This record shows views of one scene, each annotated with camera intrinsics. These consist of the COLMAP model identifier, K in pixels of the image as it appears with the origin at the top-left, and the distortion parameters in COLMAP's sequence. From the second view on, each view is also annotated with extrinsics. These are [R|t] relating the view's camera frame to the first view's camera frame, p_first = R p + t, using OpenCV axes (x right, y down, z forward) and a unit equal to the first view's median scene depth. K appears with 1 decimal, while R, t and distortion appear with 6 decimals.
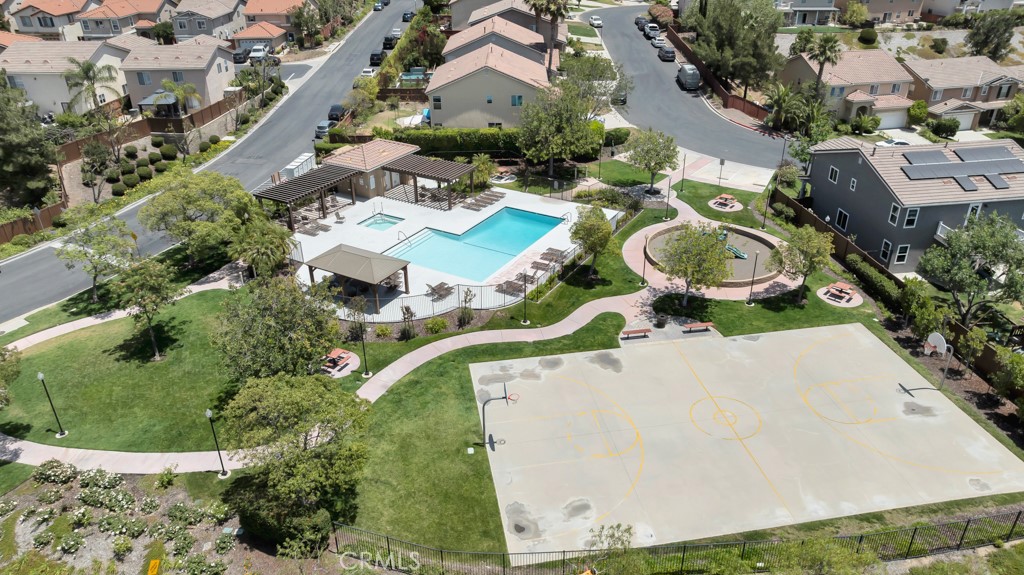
lens RADIAL K [[723.6, 0, 512.0], [0, 723.6, 287.5], [0, 0, 1]] dist [-0.020253, -0.000232]
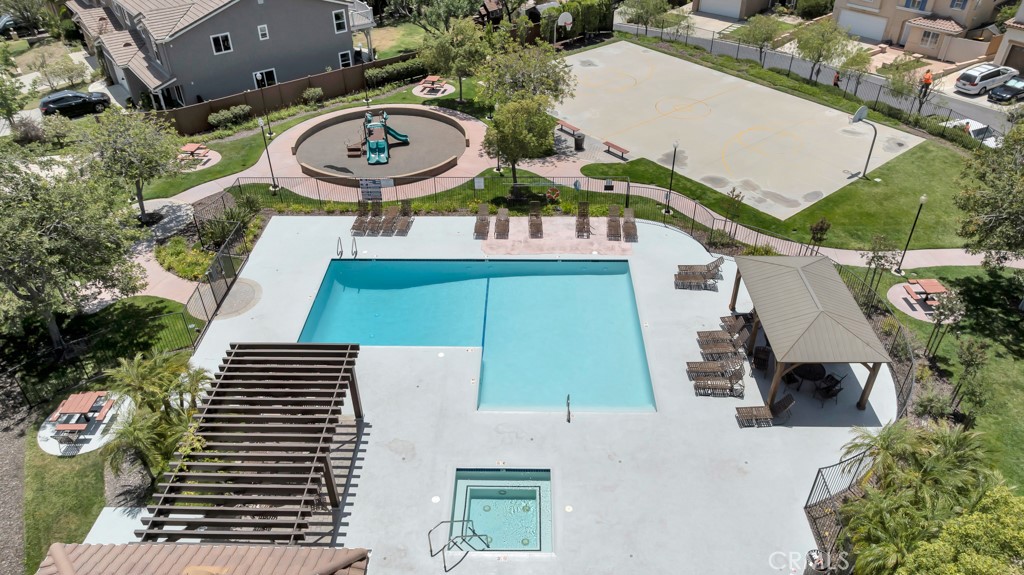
lens RADIAL K [[723.6, 0, 512.0], [0, 723.6, 287.5], [0, 0, 1]] dist [-0.020253, -0.000232]
pose [[-0.490804, -0.499078, 0.714165, -0.464972], [0.421948, 0.580992, 0.695994, -0.484440], [-0.762280, 0.642938, -0.074568, 1.160311]]
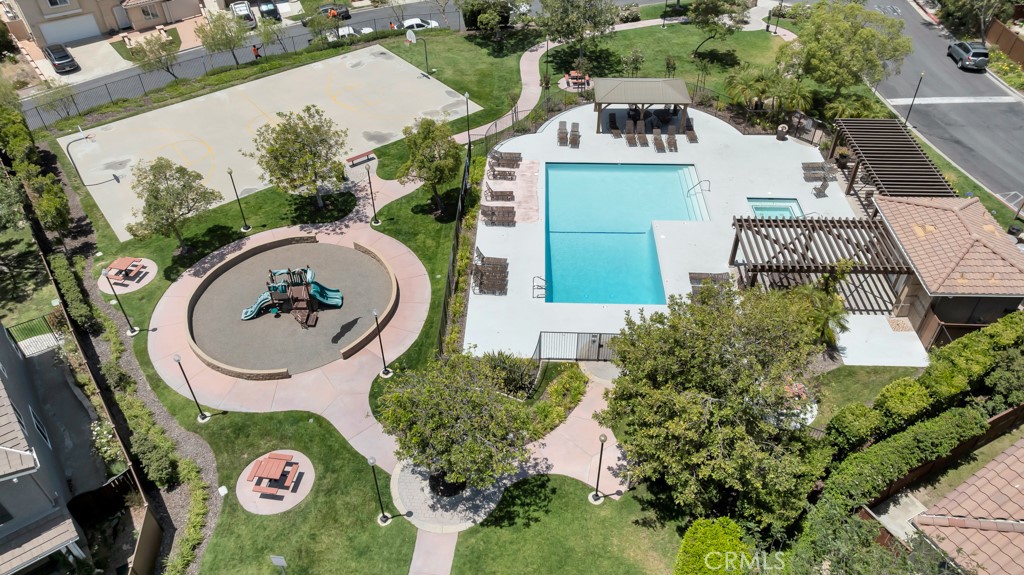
lens RADIAL K [[723.6, 0, 512.0], [0, 723.6, 287.5], [0, 0, 1]] dist [-0.020253, -0.000232]
pose [[-0.877671, 0.325475, -0.351794, 0.366003], [-0.211987, 0.394682, 0.894029, -0.751374], [0.429831, 0.859239, -0.277404, 1.389128]]
